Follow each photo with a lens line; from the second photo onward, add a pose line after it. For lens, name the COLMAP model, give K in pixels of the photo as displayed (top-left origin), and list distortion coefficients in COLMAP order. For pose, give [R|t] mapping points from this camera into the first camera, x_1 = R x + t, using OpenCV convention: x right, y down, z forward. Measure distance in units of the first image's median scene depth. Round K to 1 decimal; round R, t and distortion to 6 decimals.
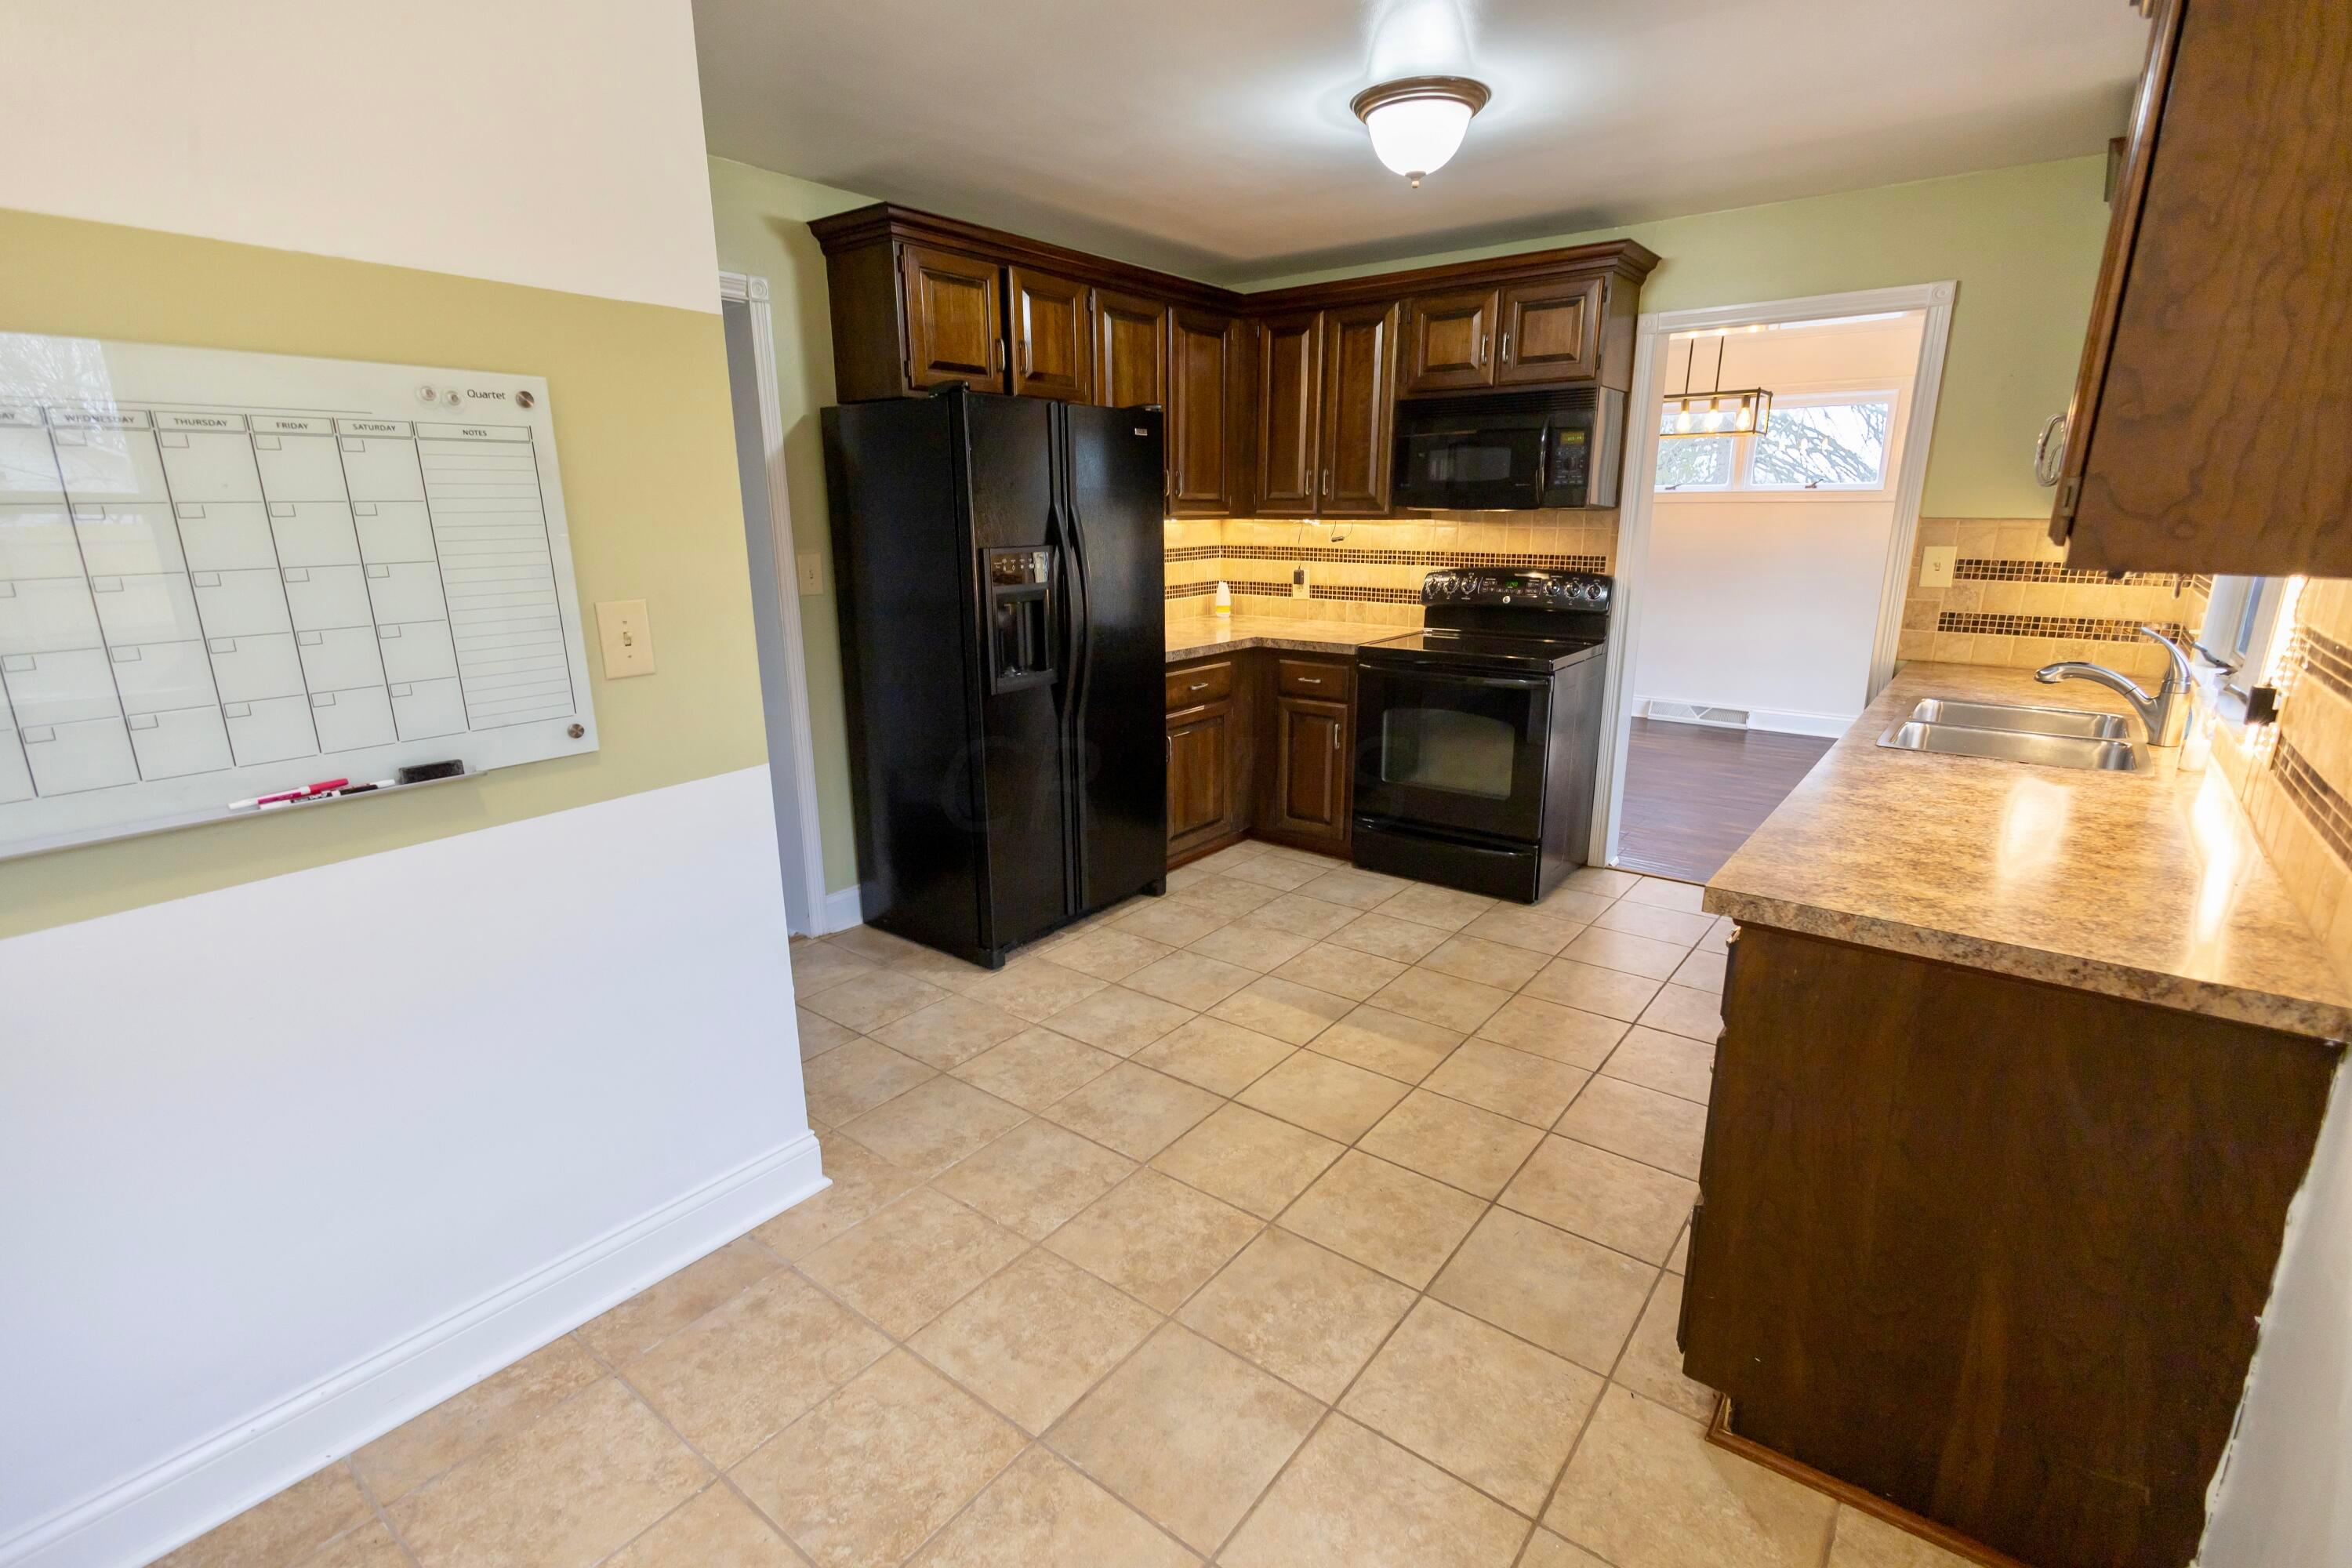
lens RADIAL K [[1090.2, 0, 1172.0], [0, 1090.2, 787.5], [0, 0, 1]] dist [0.005050, 0.000048]
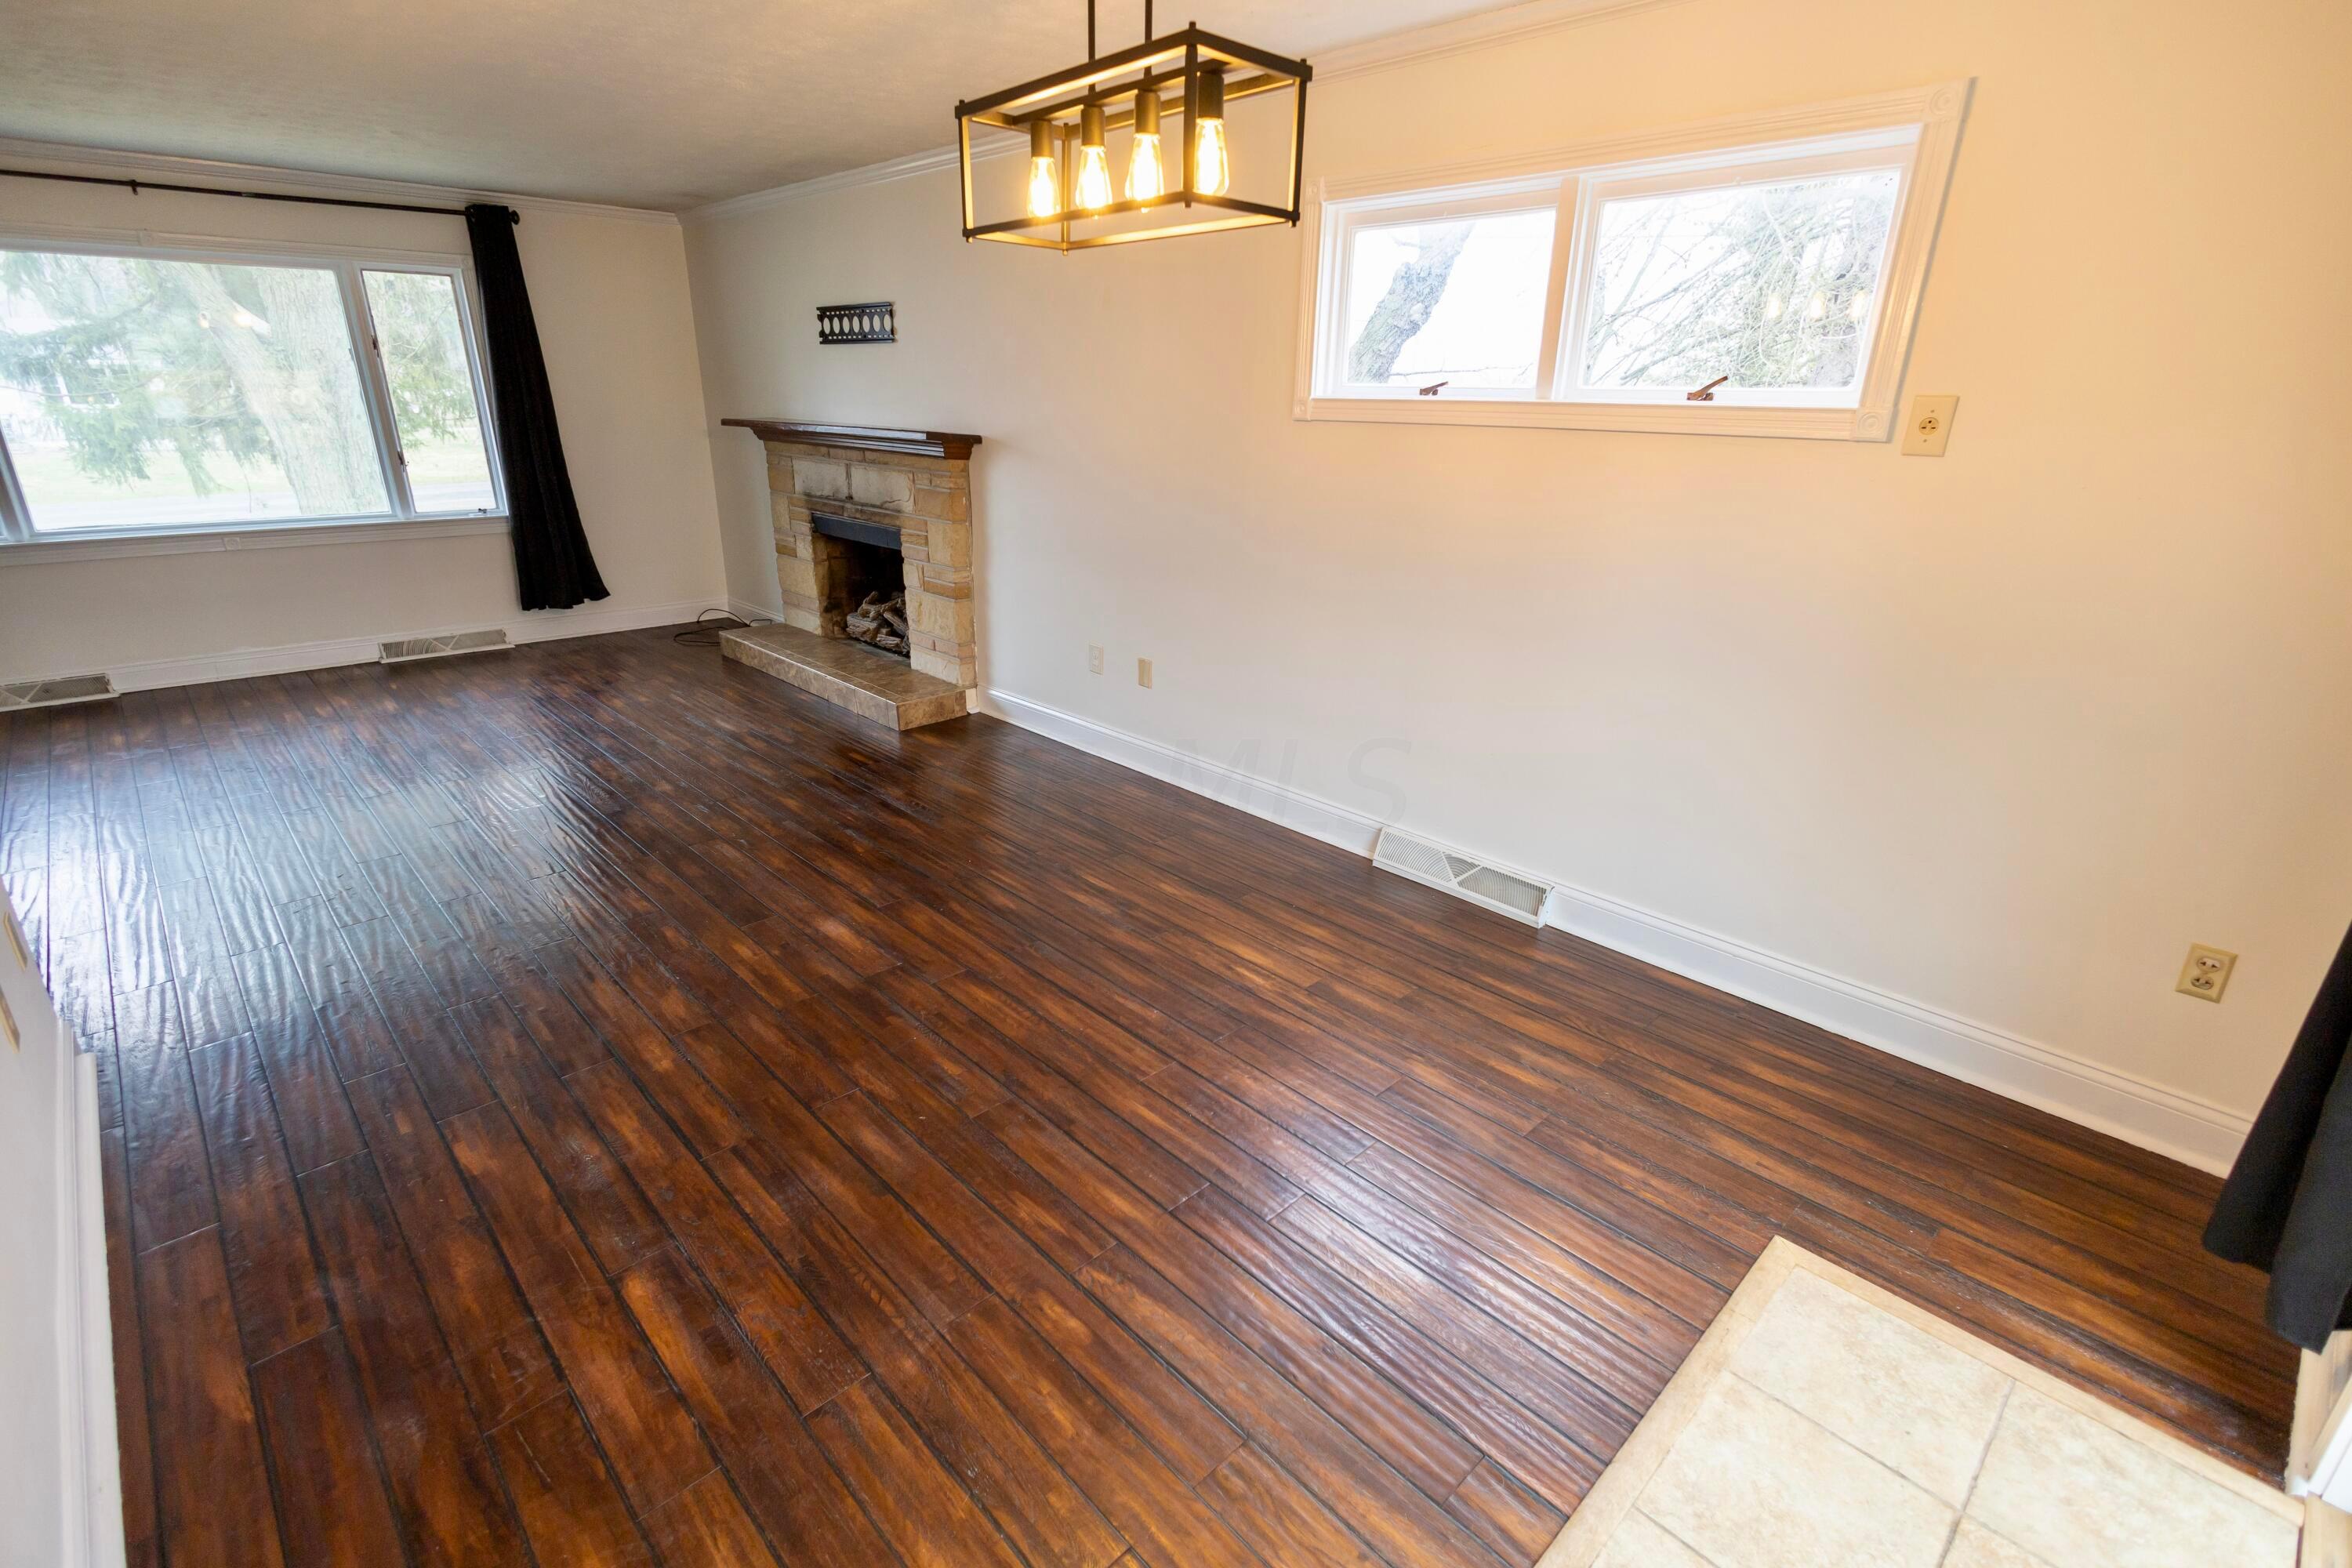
lens RADIAL K [[1090.2, 0, 1172.0], [0, 1090.2, 787.5], [0, 0, 1]] dist [0.005050, 0.000048]
pose [[0.987821, 0.074568, -0.136561, 0.733306], [-0.061698, 0.993451, 0.096169, -0.250713], [0.142838, -0.086572, 0.985953, 0.888406]]
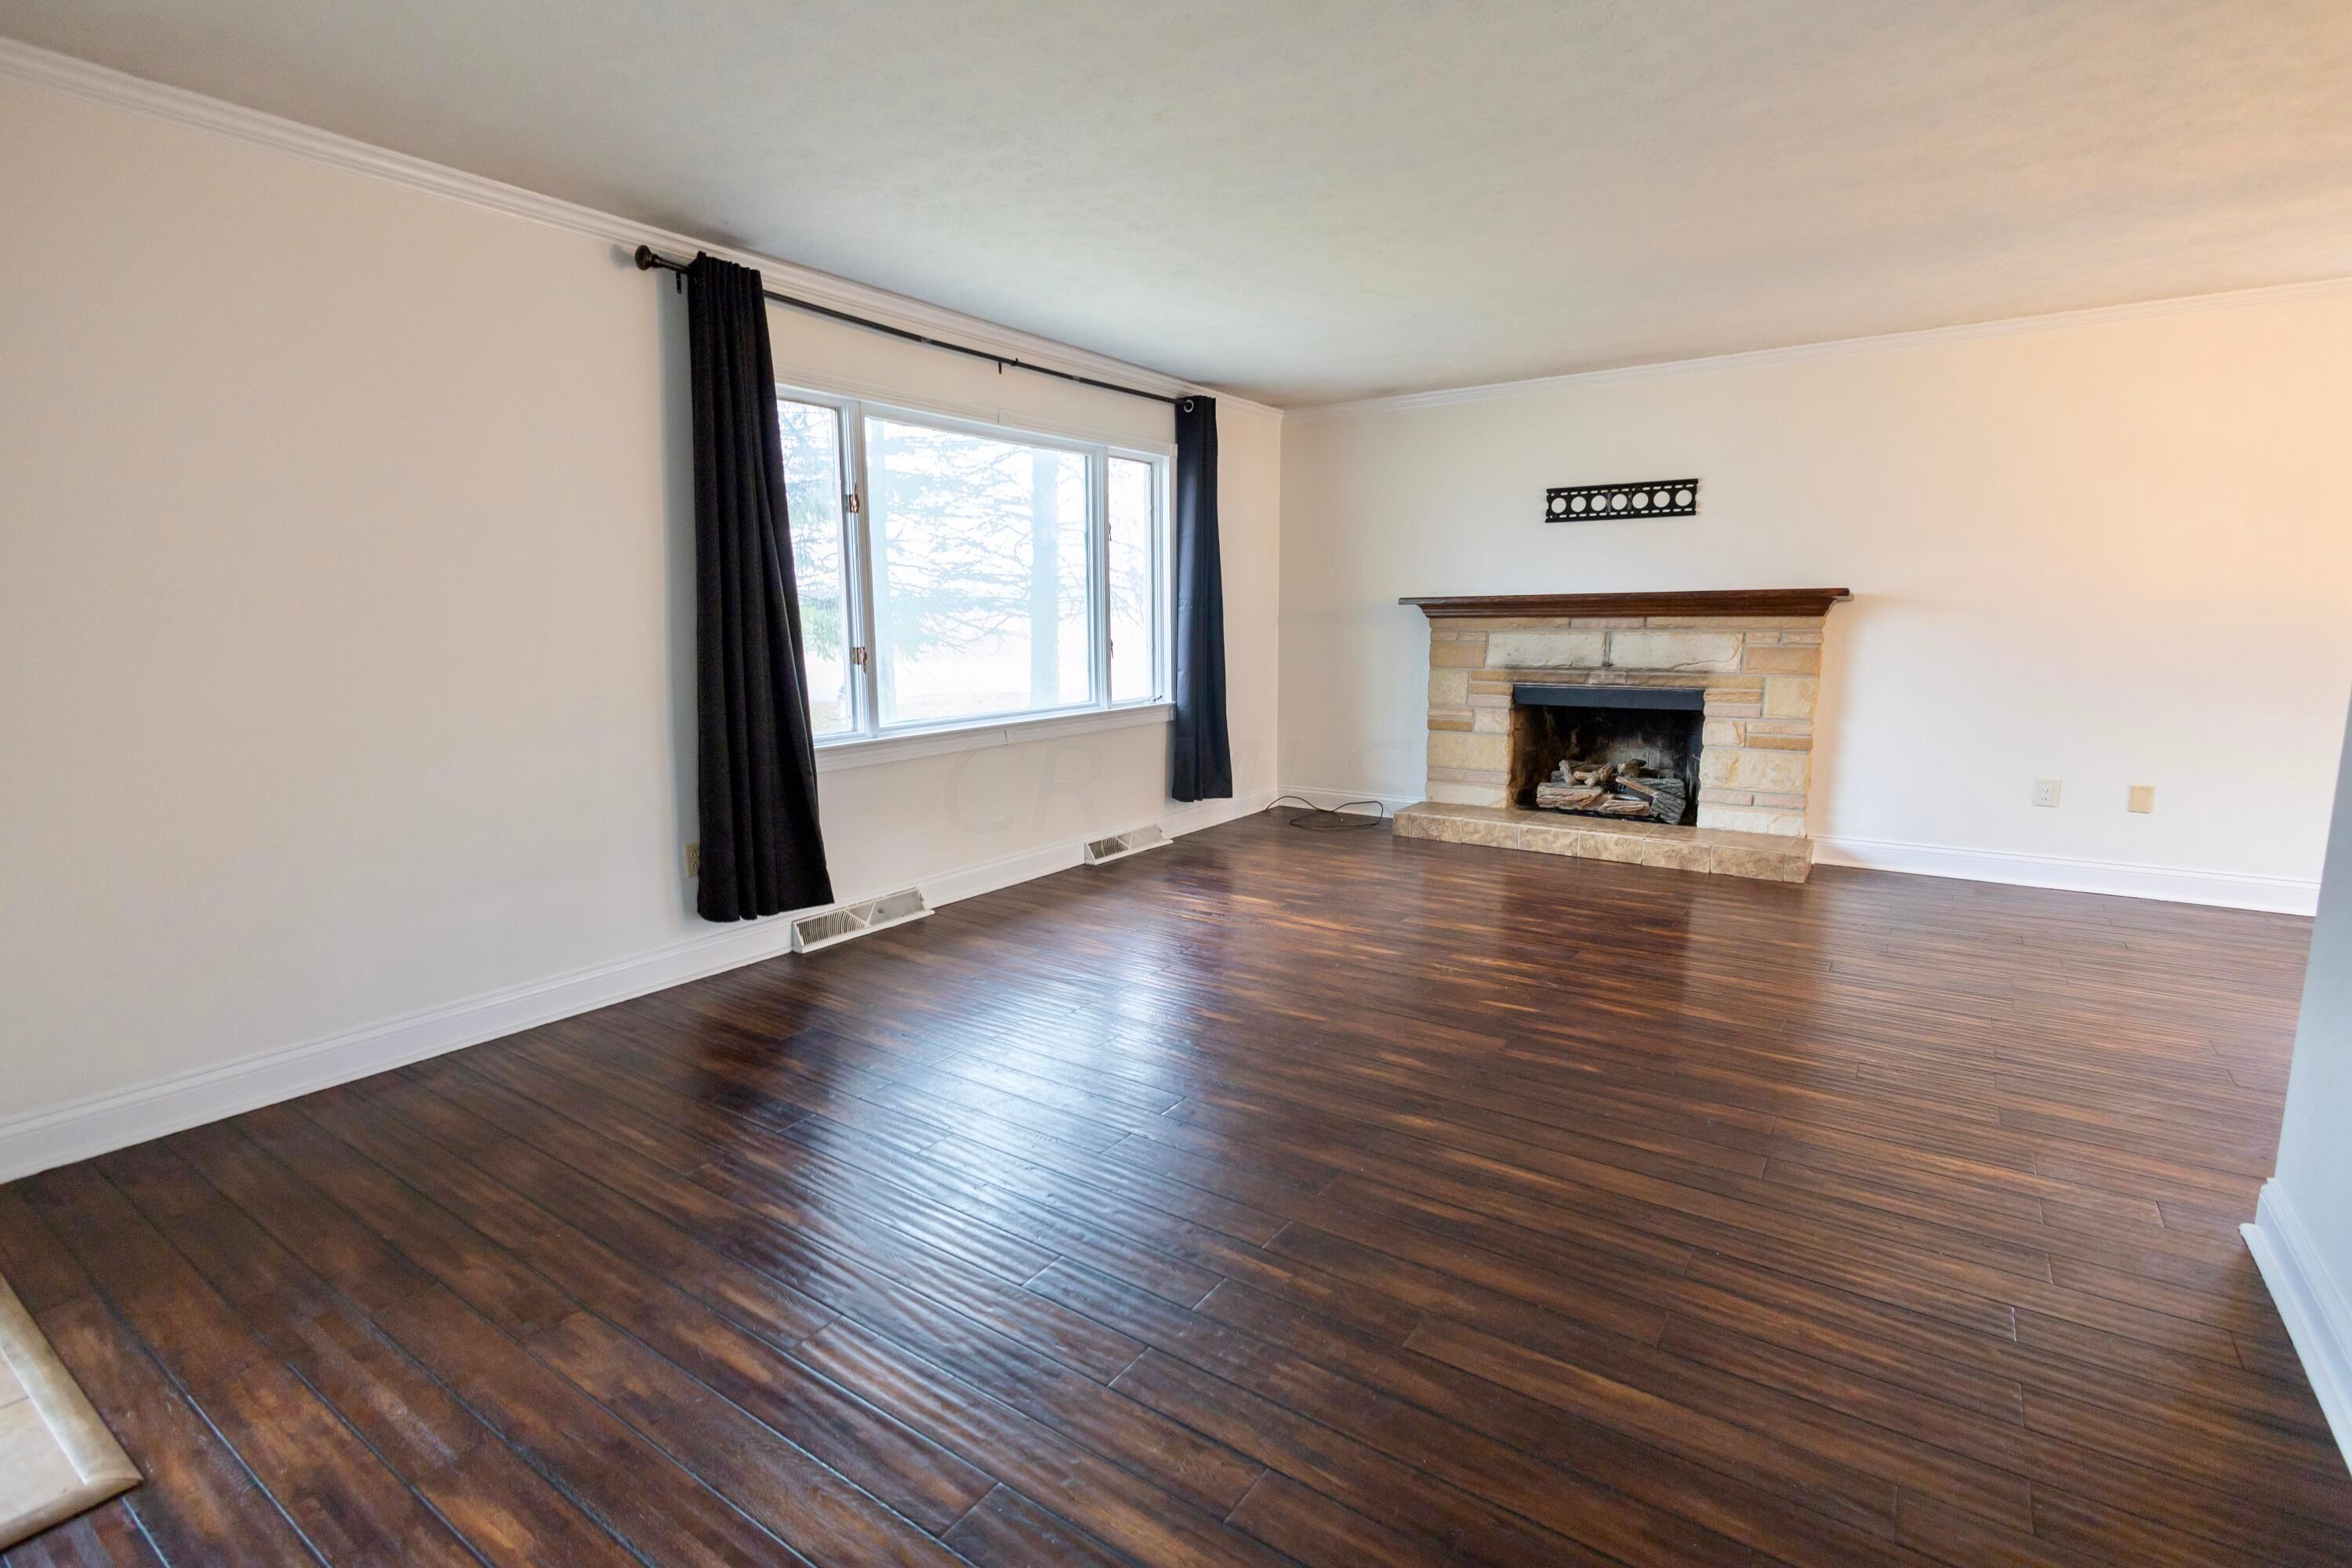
lens RADIAL K [[1102.5, 0, 1175.7], [0, 1102.5, 787.2], [0, 0, 1]] dist [0.008428, -0.000098]
pose [[0.998856, -0.008877, 0.046992, -0.469298], [0.013704, 0.994542, -0.103429, -0.167081], [-0.045818, 0.103954, 0.993526, 0.872504]]
